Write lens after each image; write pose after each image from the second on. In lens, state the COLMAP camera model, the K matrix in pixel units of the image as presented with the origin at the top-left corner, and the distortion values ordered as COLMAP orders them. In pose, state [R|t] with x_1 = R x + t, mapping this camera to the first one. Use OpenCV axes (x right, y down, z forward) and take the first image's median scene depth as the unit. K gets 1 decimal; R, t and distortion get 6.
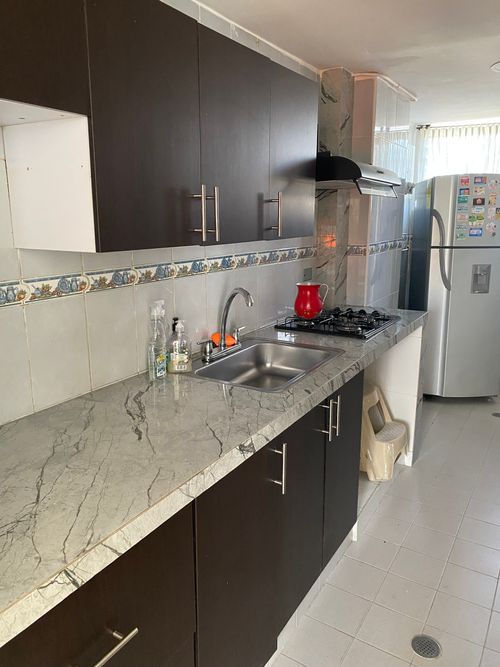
lens RADIAL K [[513.1, 0, 231.8], [0, 513.1, 325.2], [0, 0, 1]] dist [-0.013081, 0.009693]
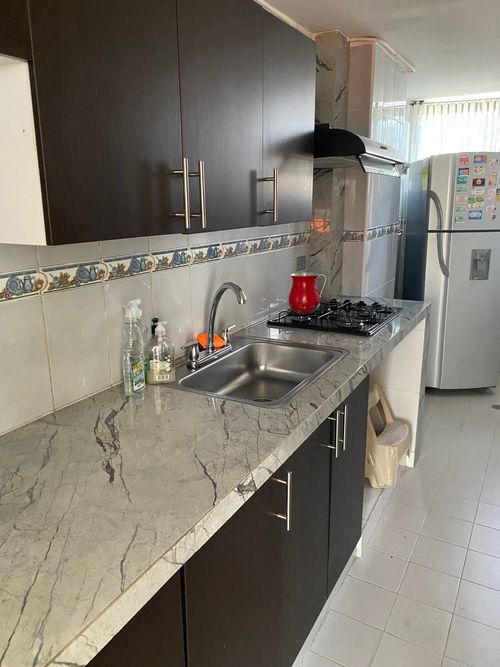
lens RADIAL K [[513.1, 0, 239.8], [0, 513.1, 324.7], [0, 0, 1]] dist [-0.013081, 0.009693]
pose [[0.998584, -0.018431, 0.049906, -0.010274], [0.017042, 0.999460, 0.028110, -0.022605], [-0.050397, -0.027220, 0.998358, 0.124790]]
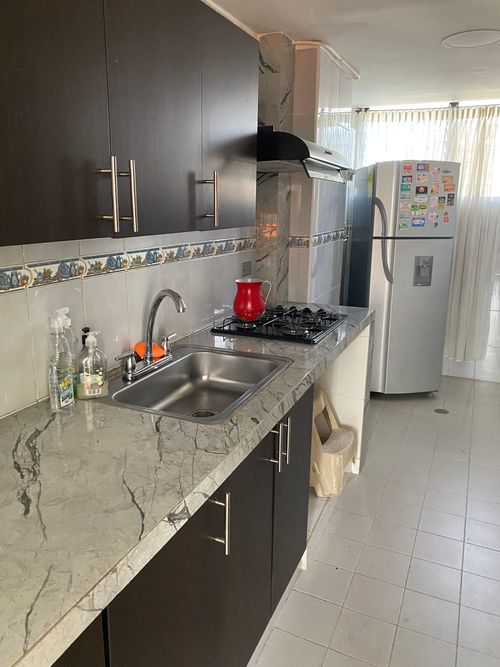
lens RADIAL K [[513.1, 0, 239.8], [0, 513.1, 324.8], [0, 0, 1]] dist [-0.013081, 0.009693]
pose [[0.989274, -0.018109, 0.144942, 0.008618], [0.014651, 0.999583, 0.024892, -0.030973], [-0.145332, -0.022501, 0.989127, 0.159596]]
